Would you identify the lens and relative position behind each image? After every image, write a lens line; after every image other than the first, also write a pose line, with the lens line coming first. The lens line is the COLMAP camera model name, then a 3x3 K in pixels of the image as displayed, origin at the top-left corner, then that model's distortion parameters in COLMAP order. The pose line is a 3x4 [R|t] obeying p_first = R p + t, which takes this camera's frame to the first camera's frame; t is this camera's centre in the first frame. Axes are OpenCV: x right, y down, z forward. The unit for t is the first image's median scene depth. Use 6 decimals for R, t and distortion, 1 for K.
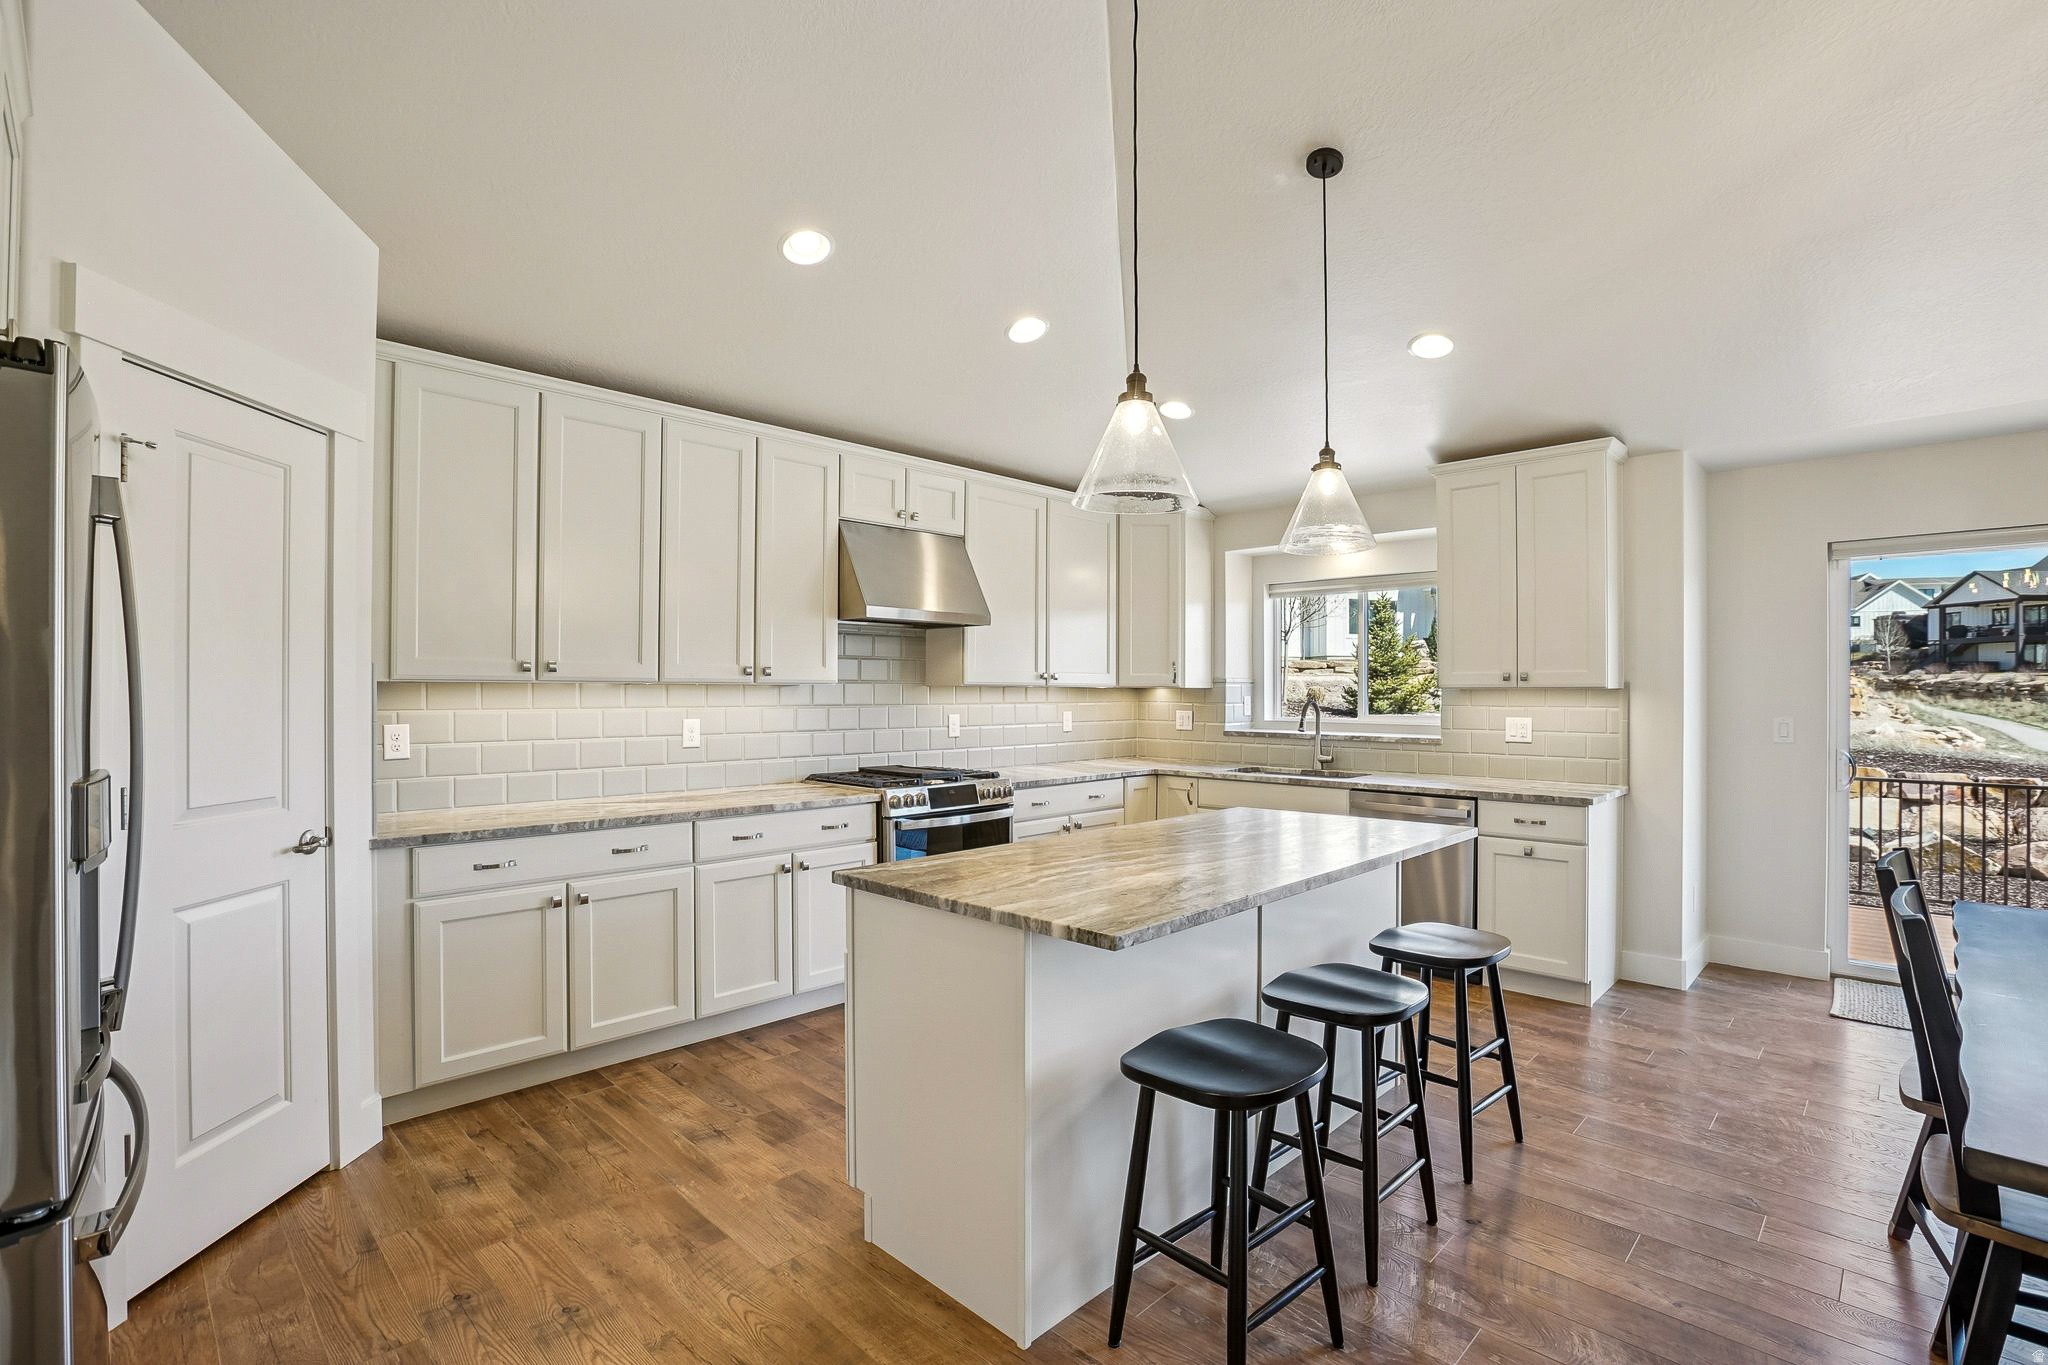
lens RADIAL K [[943.1, 0, 1031.6], [0, 943.1, 689.9], [0, 0, 1]] dist [-0.047102, 0.011576]
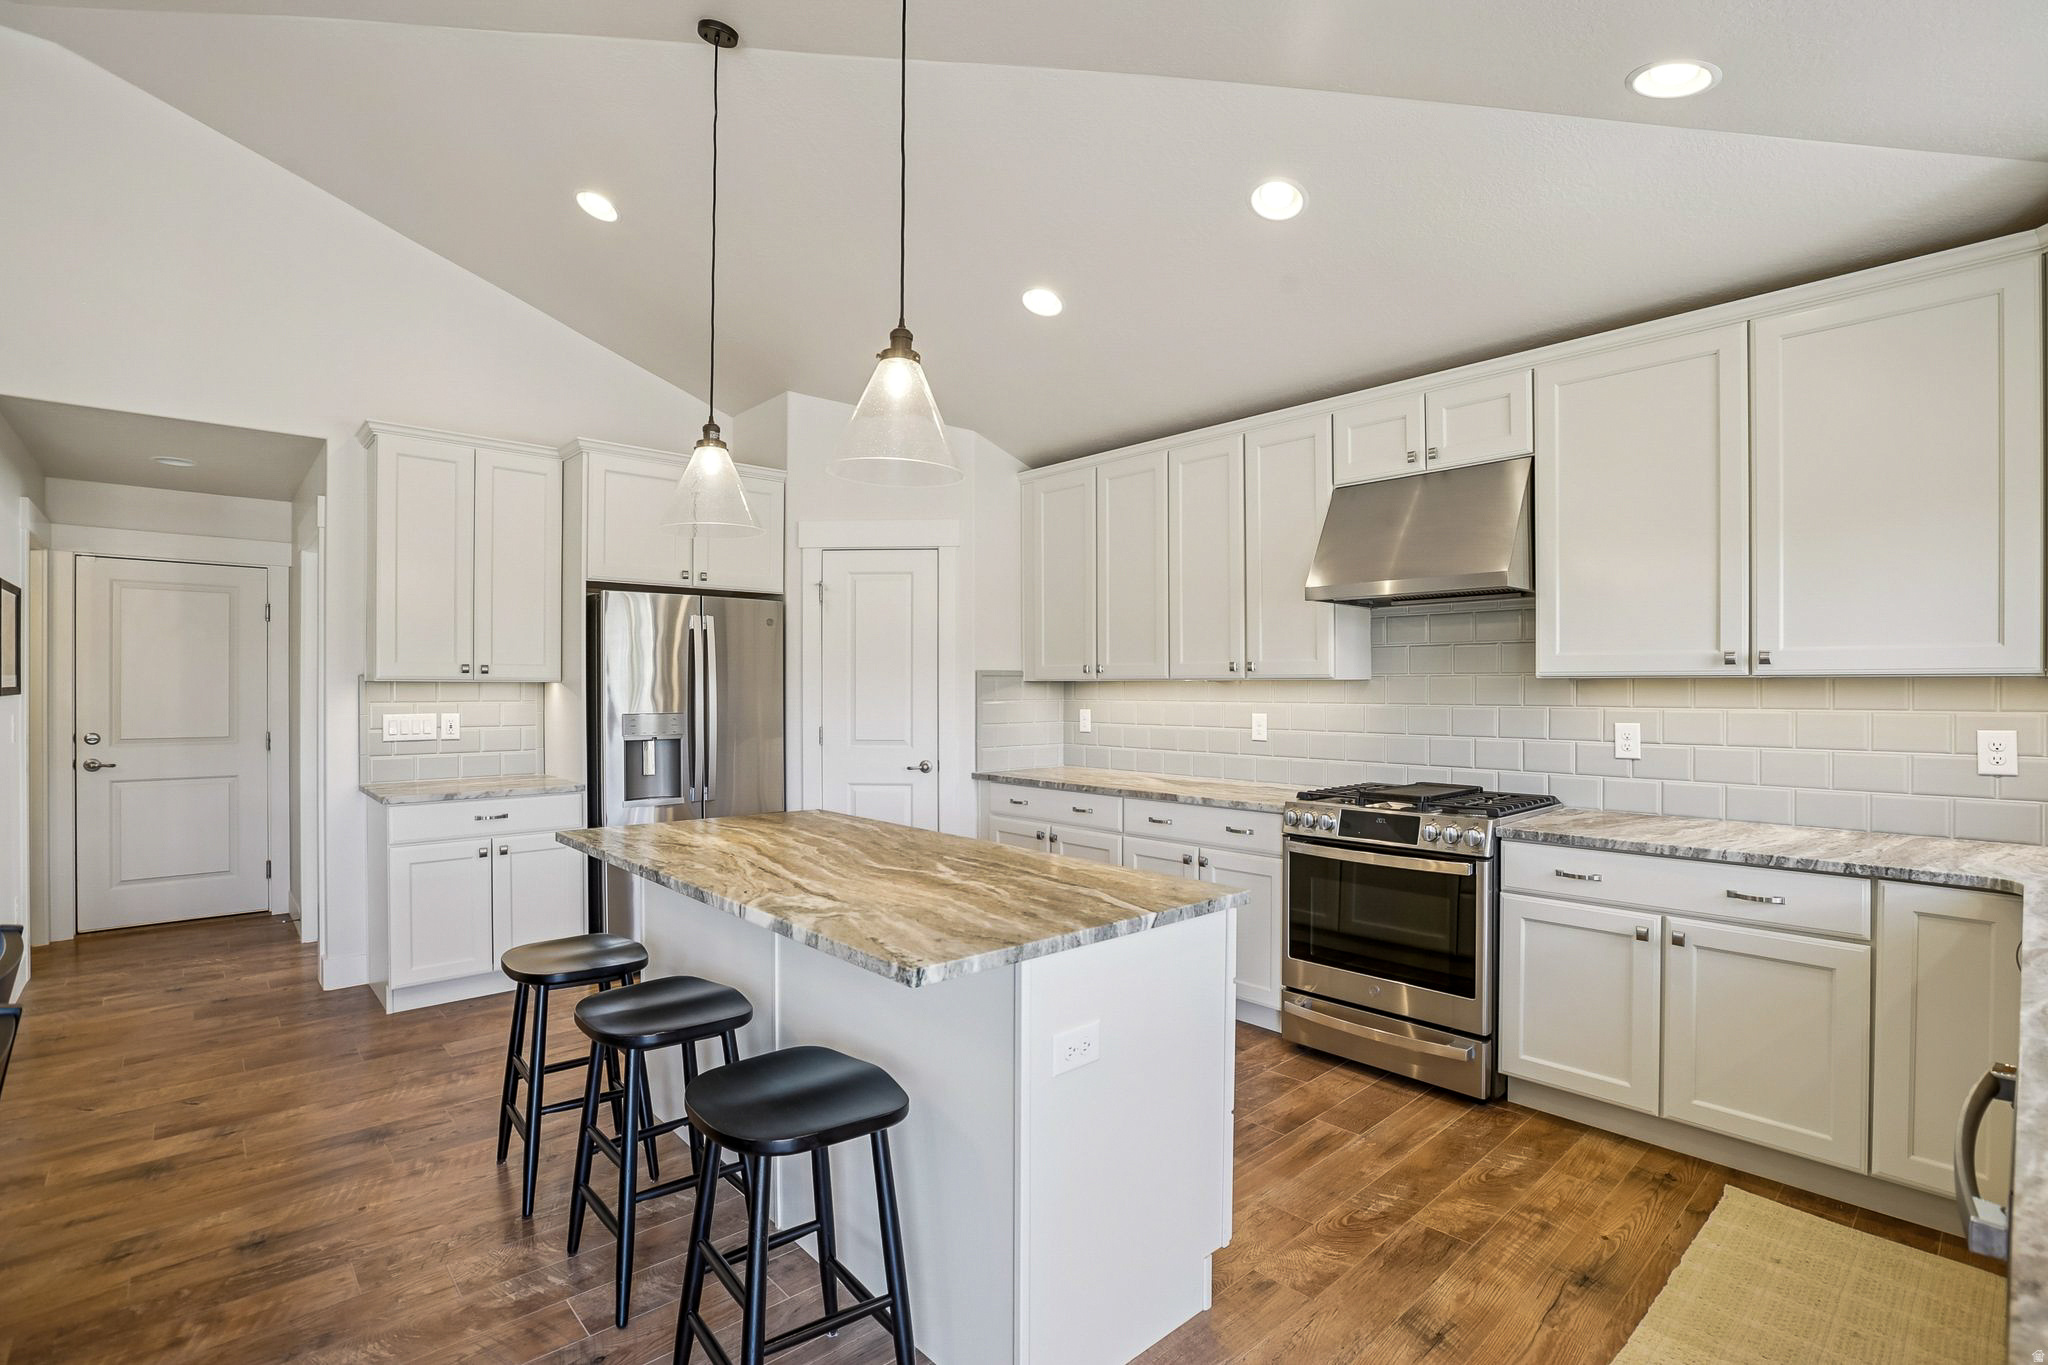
lens RADIAL K [[943.1, 0, 1031.6], [0, 943.1, 689.9], [0, 0, 1]] dist [-0.047102, 0.011576]
pose [[-0.048477, -0.002025, -0.998822, 0.651964], [0.001686, 0.999996, -0.002110, 0.005613], [0.998823, -0.001786, -0.048473, 0.739640]]
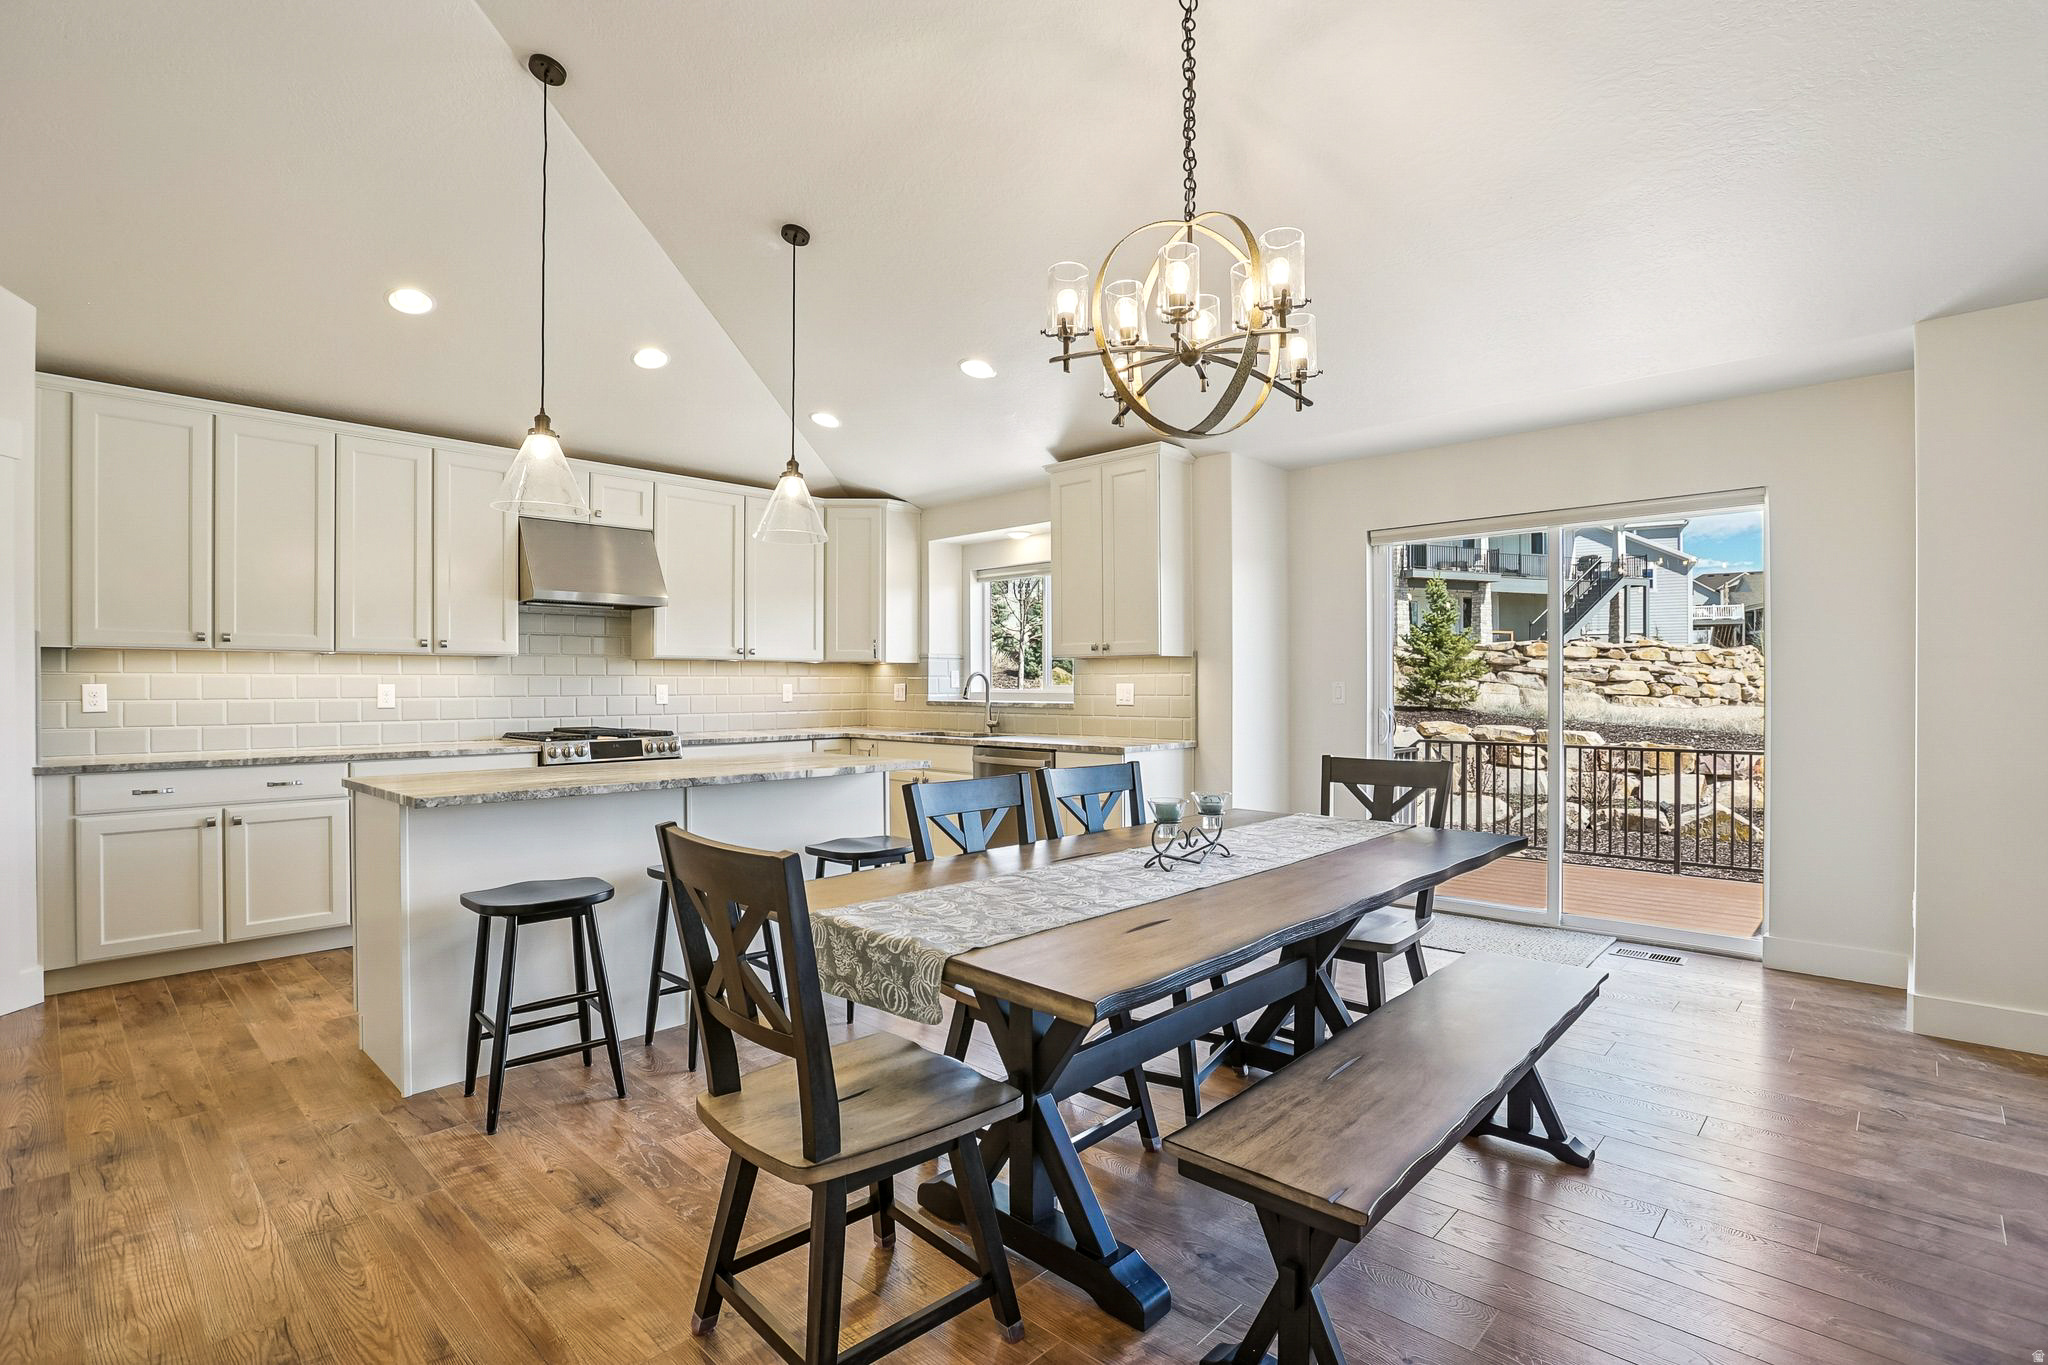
lens RADIAL K [[964.2, 0, 1030.4], [0, 964.2, 691.0], [0, 0, 1]] dist [-0.040064, 0.013284]
pose [[0.999810, -0.003103, 0.019233, 0.403494], [0.002940, 0.999960, 0.008468, 0.029229], [-0.019259, -0.008409, 0.999779, -0.208562]]
